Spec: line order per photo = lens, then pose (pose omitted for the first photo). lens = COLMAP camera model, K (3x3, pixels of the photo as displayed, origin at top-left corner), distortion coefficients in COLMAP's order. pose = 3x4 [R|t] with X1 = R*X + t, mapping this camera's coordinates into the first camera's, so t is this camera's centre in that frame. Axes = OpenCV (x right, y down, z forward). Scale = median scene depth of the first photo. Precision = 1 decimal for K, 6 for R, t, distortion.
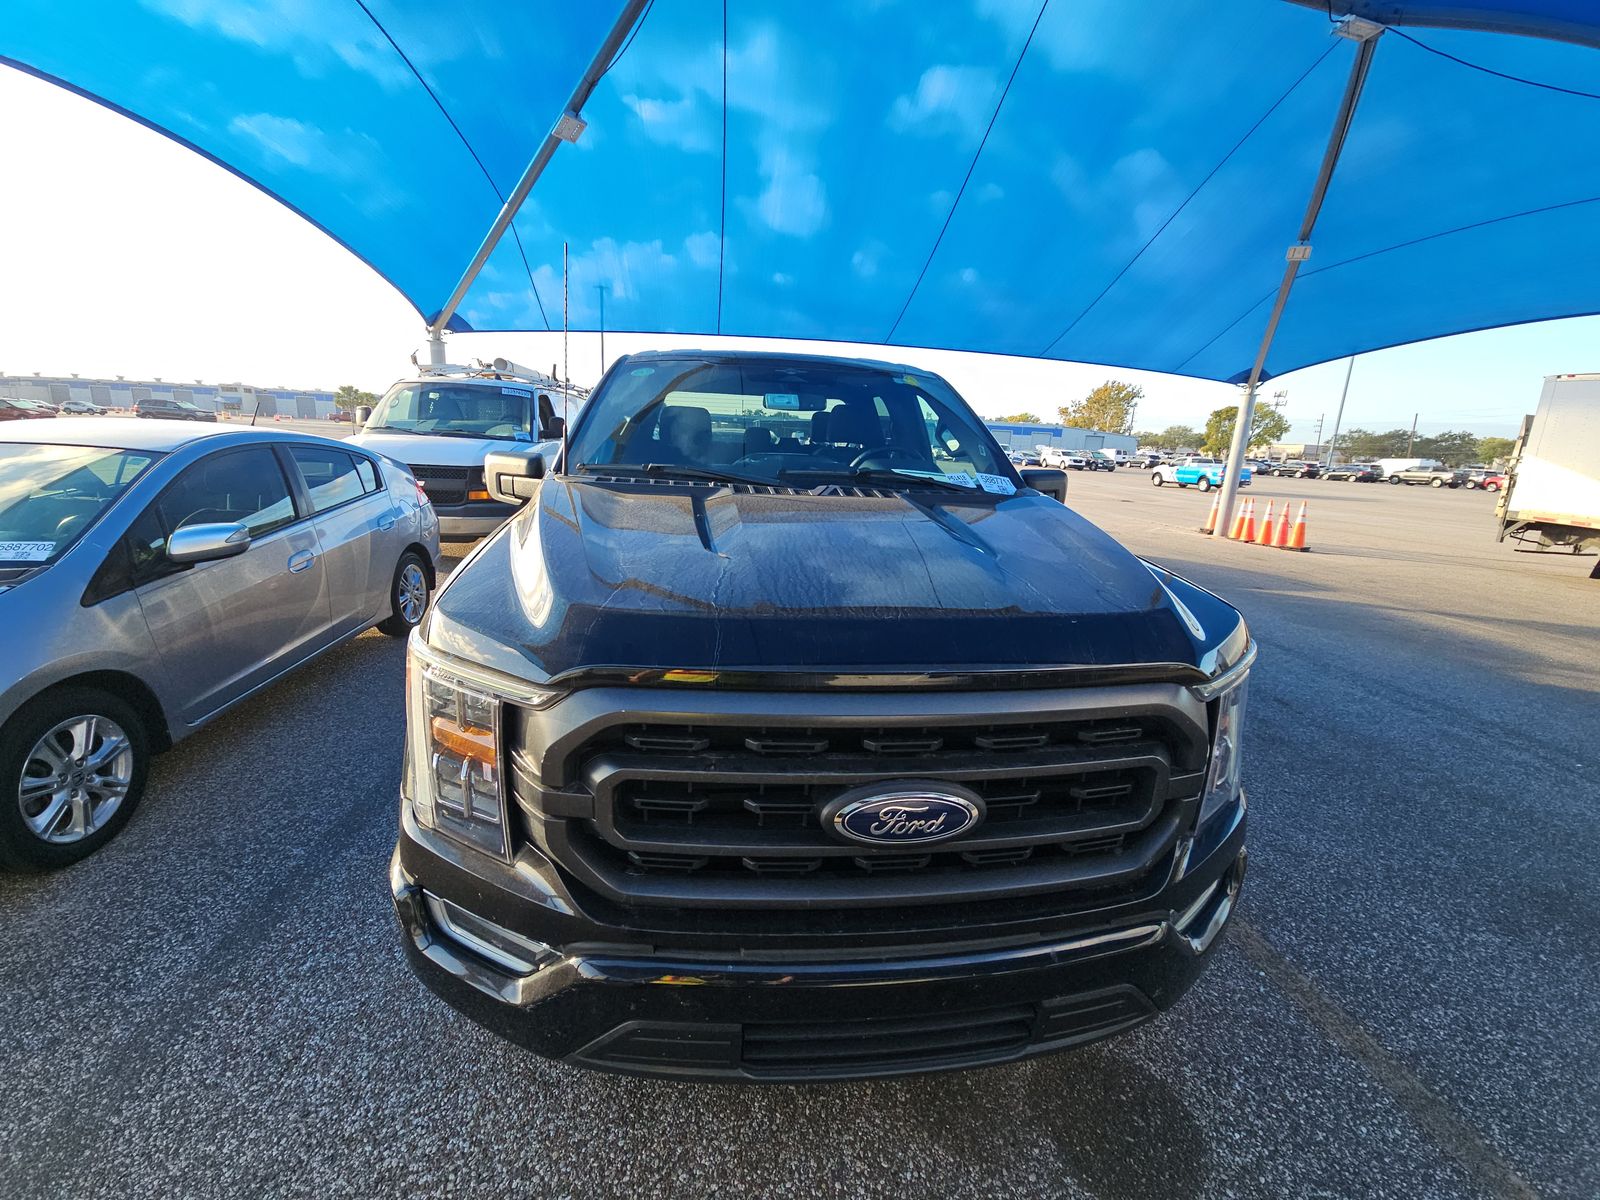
lens RADIAL K [[656.1, 0, 794.3], [0, 656.1, 596.6], [0, 0, 1]] dist [0.000465, -0.005450]
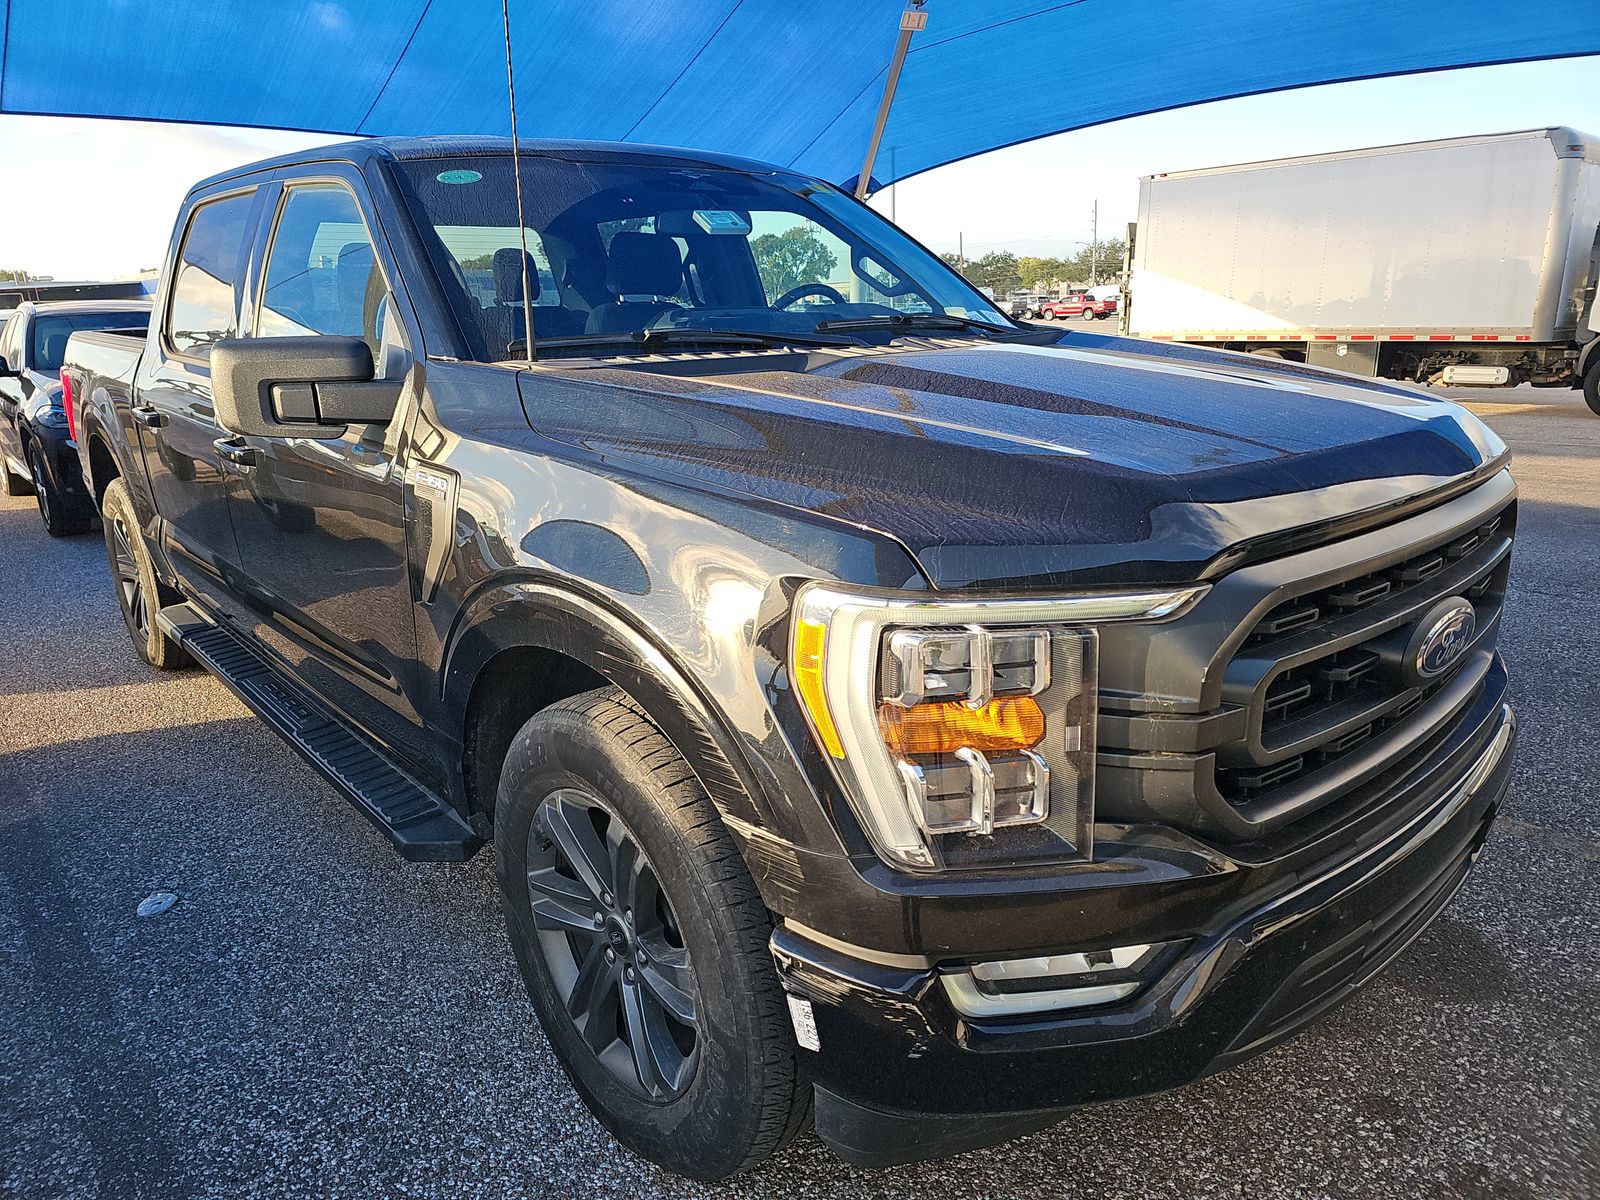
lens RADIAL K [[1049.7, 0, 804.2], [0, 1049.7, 610.8], [0, 0, 1]] dist [0.062183, -0.058310]
pose [[0.815654, -0.224980, 0.533004, -0.641911], [0.198043, 0.974209, 0.108146, -0.024827], [-0.543588, 0.017348, 0.839173, 0.099145]]
